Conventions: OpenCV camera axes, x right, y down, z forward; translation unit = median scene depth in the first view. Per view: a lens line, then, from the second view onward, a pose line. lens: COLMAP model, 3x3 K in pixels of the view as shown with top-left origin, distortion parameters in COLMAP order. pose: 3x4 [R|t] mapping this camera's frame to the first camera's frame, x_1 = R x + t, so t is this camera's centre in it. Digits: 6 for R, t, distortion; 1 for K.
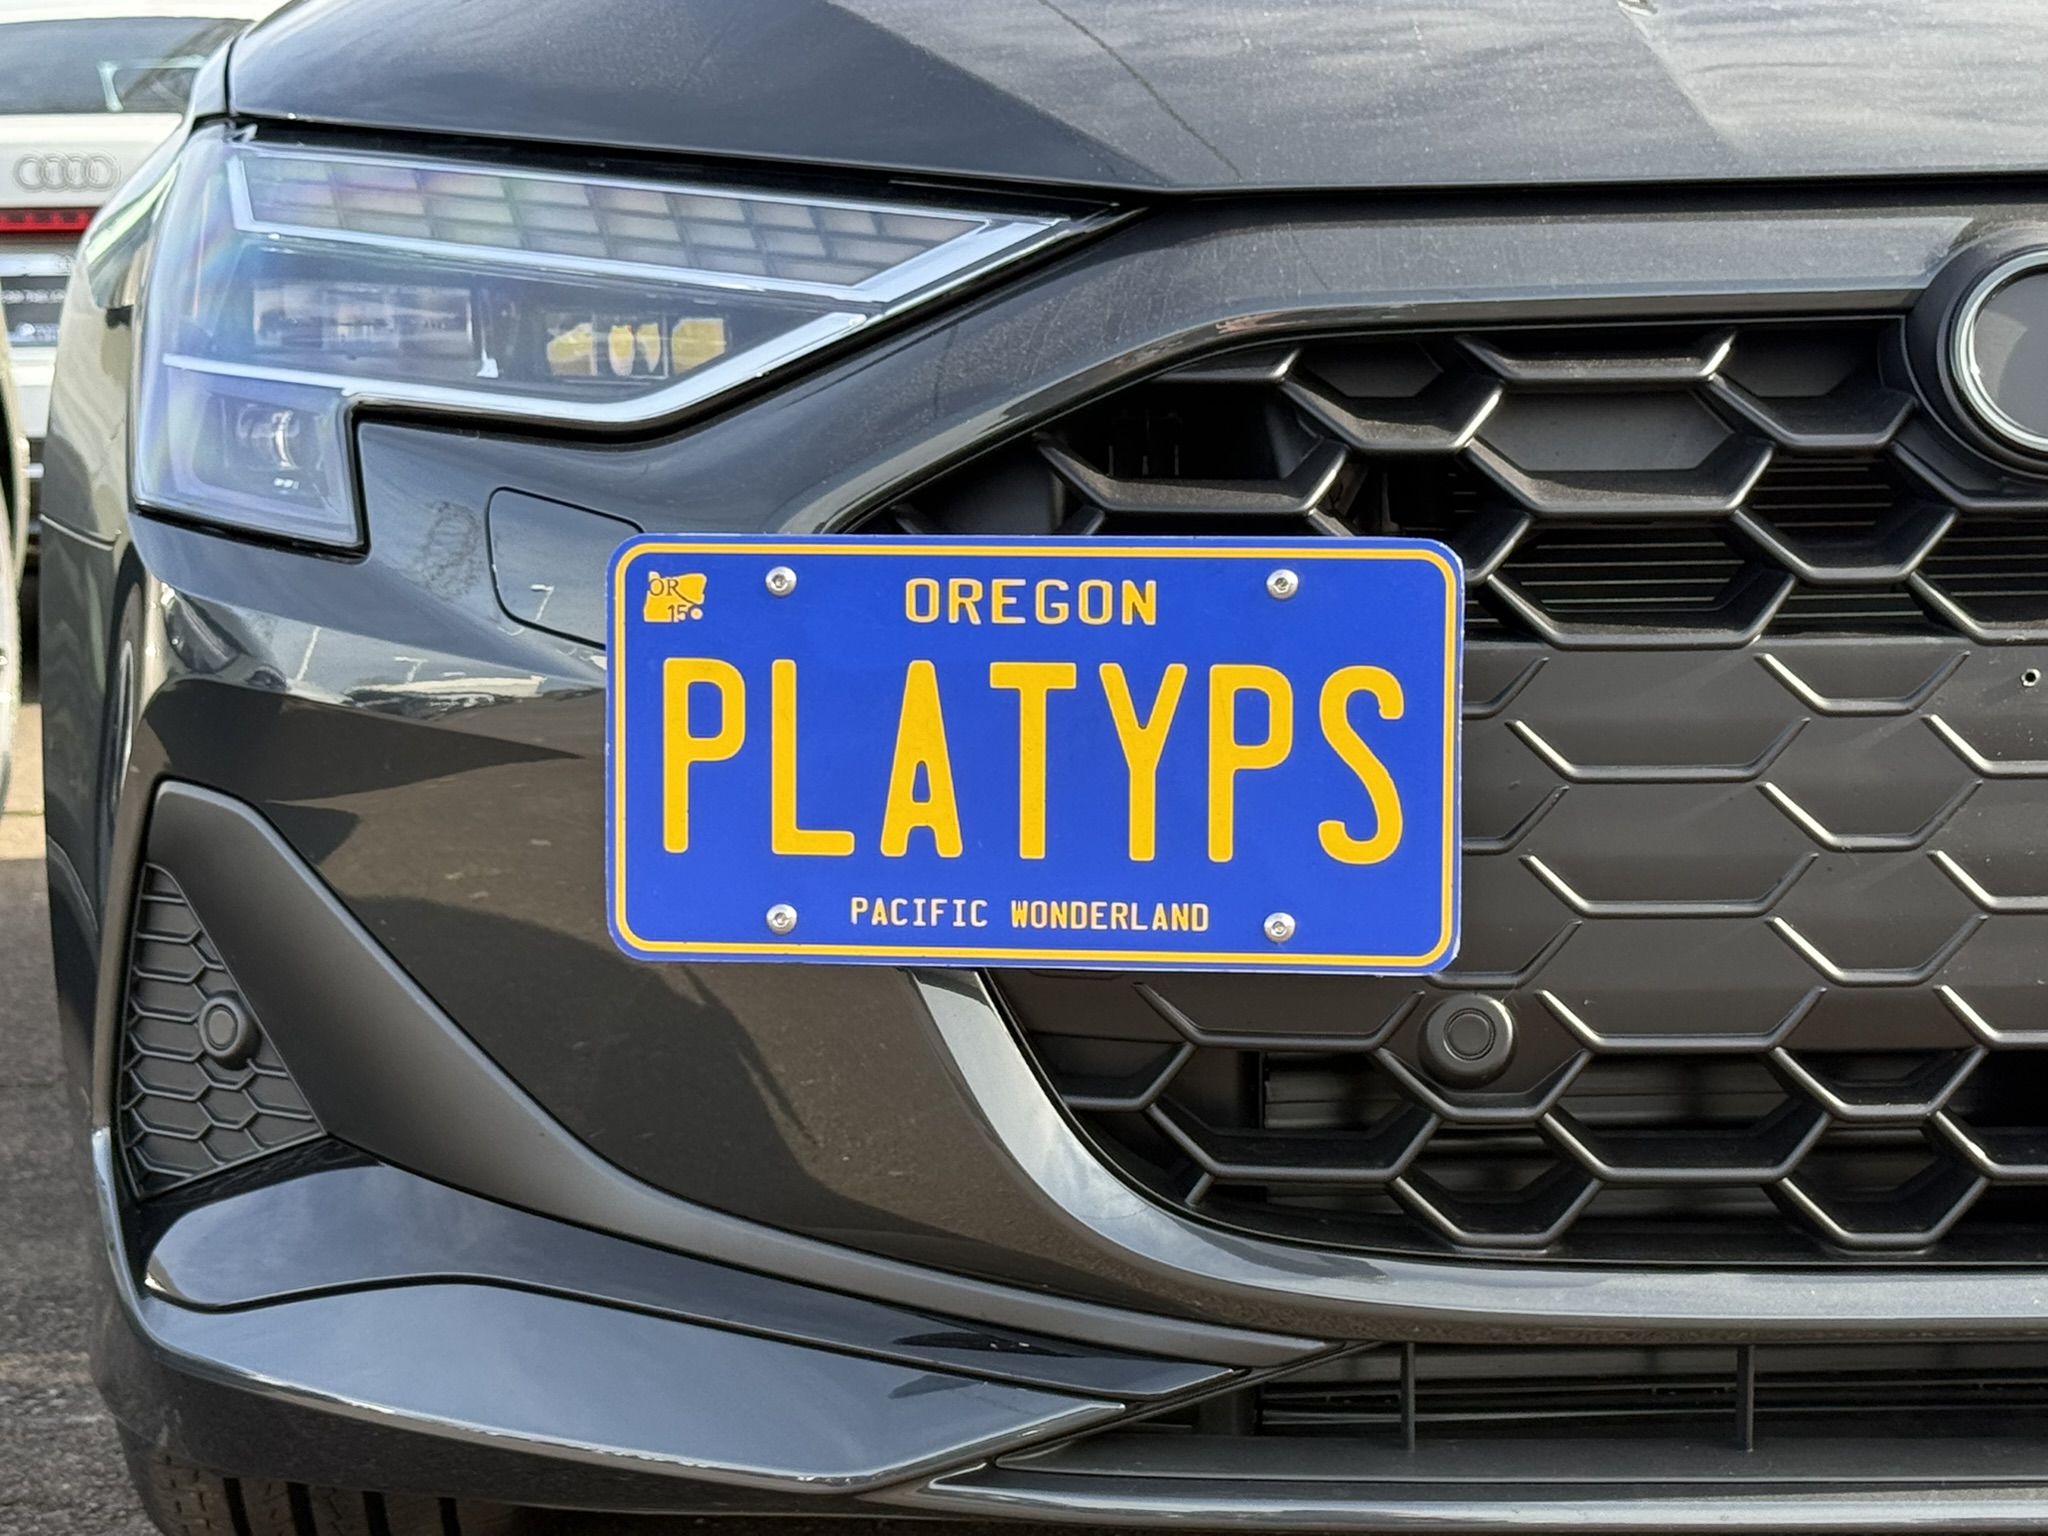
lens RADIAL K [[4381.8, 0, 1024.0], [0, 4381.8, 768.0], [0, 0, 1]] dist [0.148107, 0.047714]
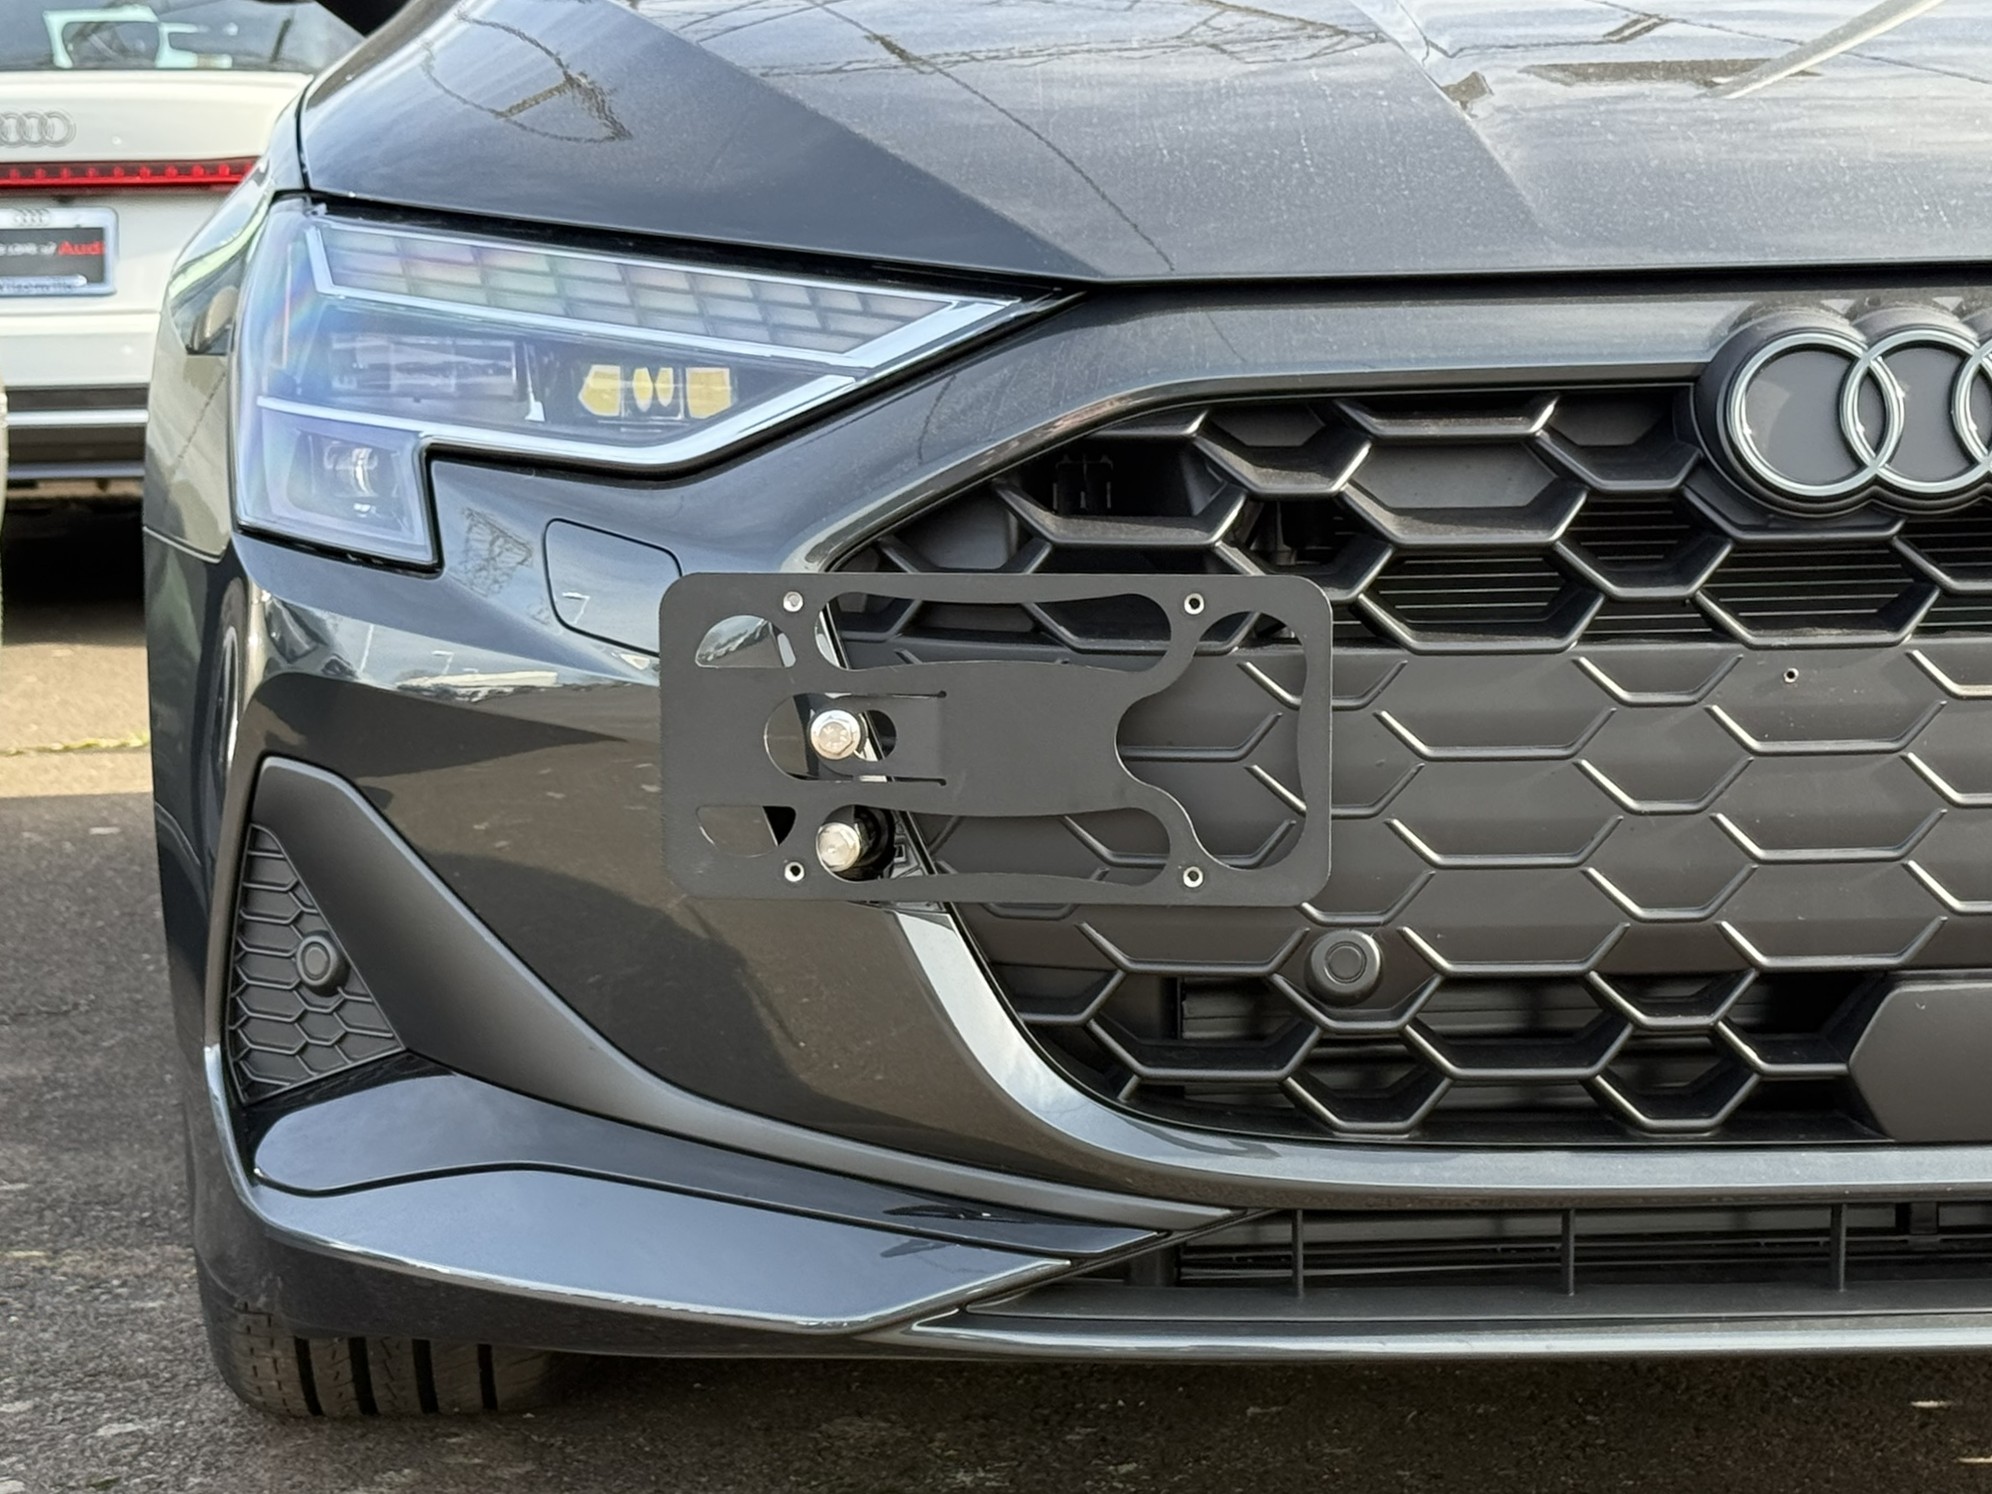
lens RADIAL K [[4398.3, 0, 996.0], [0, 4398.3, 747.0], [0, 0, 1]] dist [0.130962, 0.179618]
pose [[0.999932, -0.004260, 0.010872, -0.010489], [0.004128, 0.999919, 0.012059, -0.015063], [-0.010923, -0.012013, 0.999868, -0.233895]]
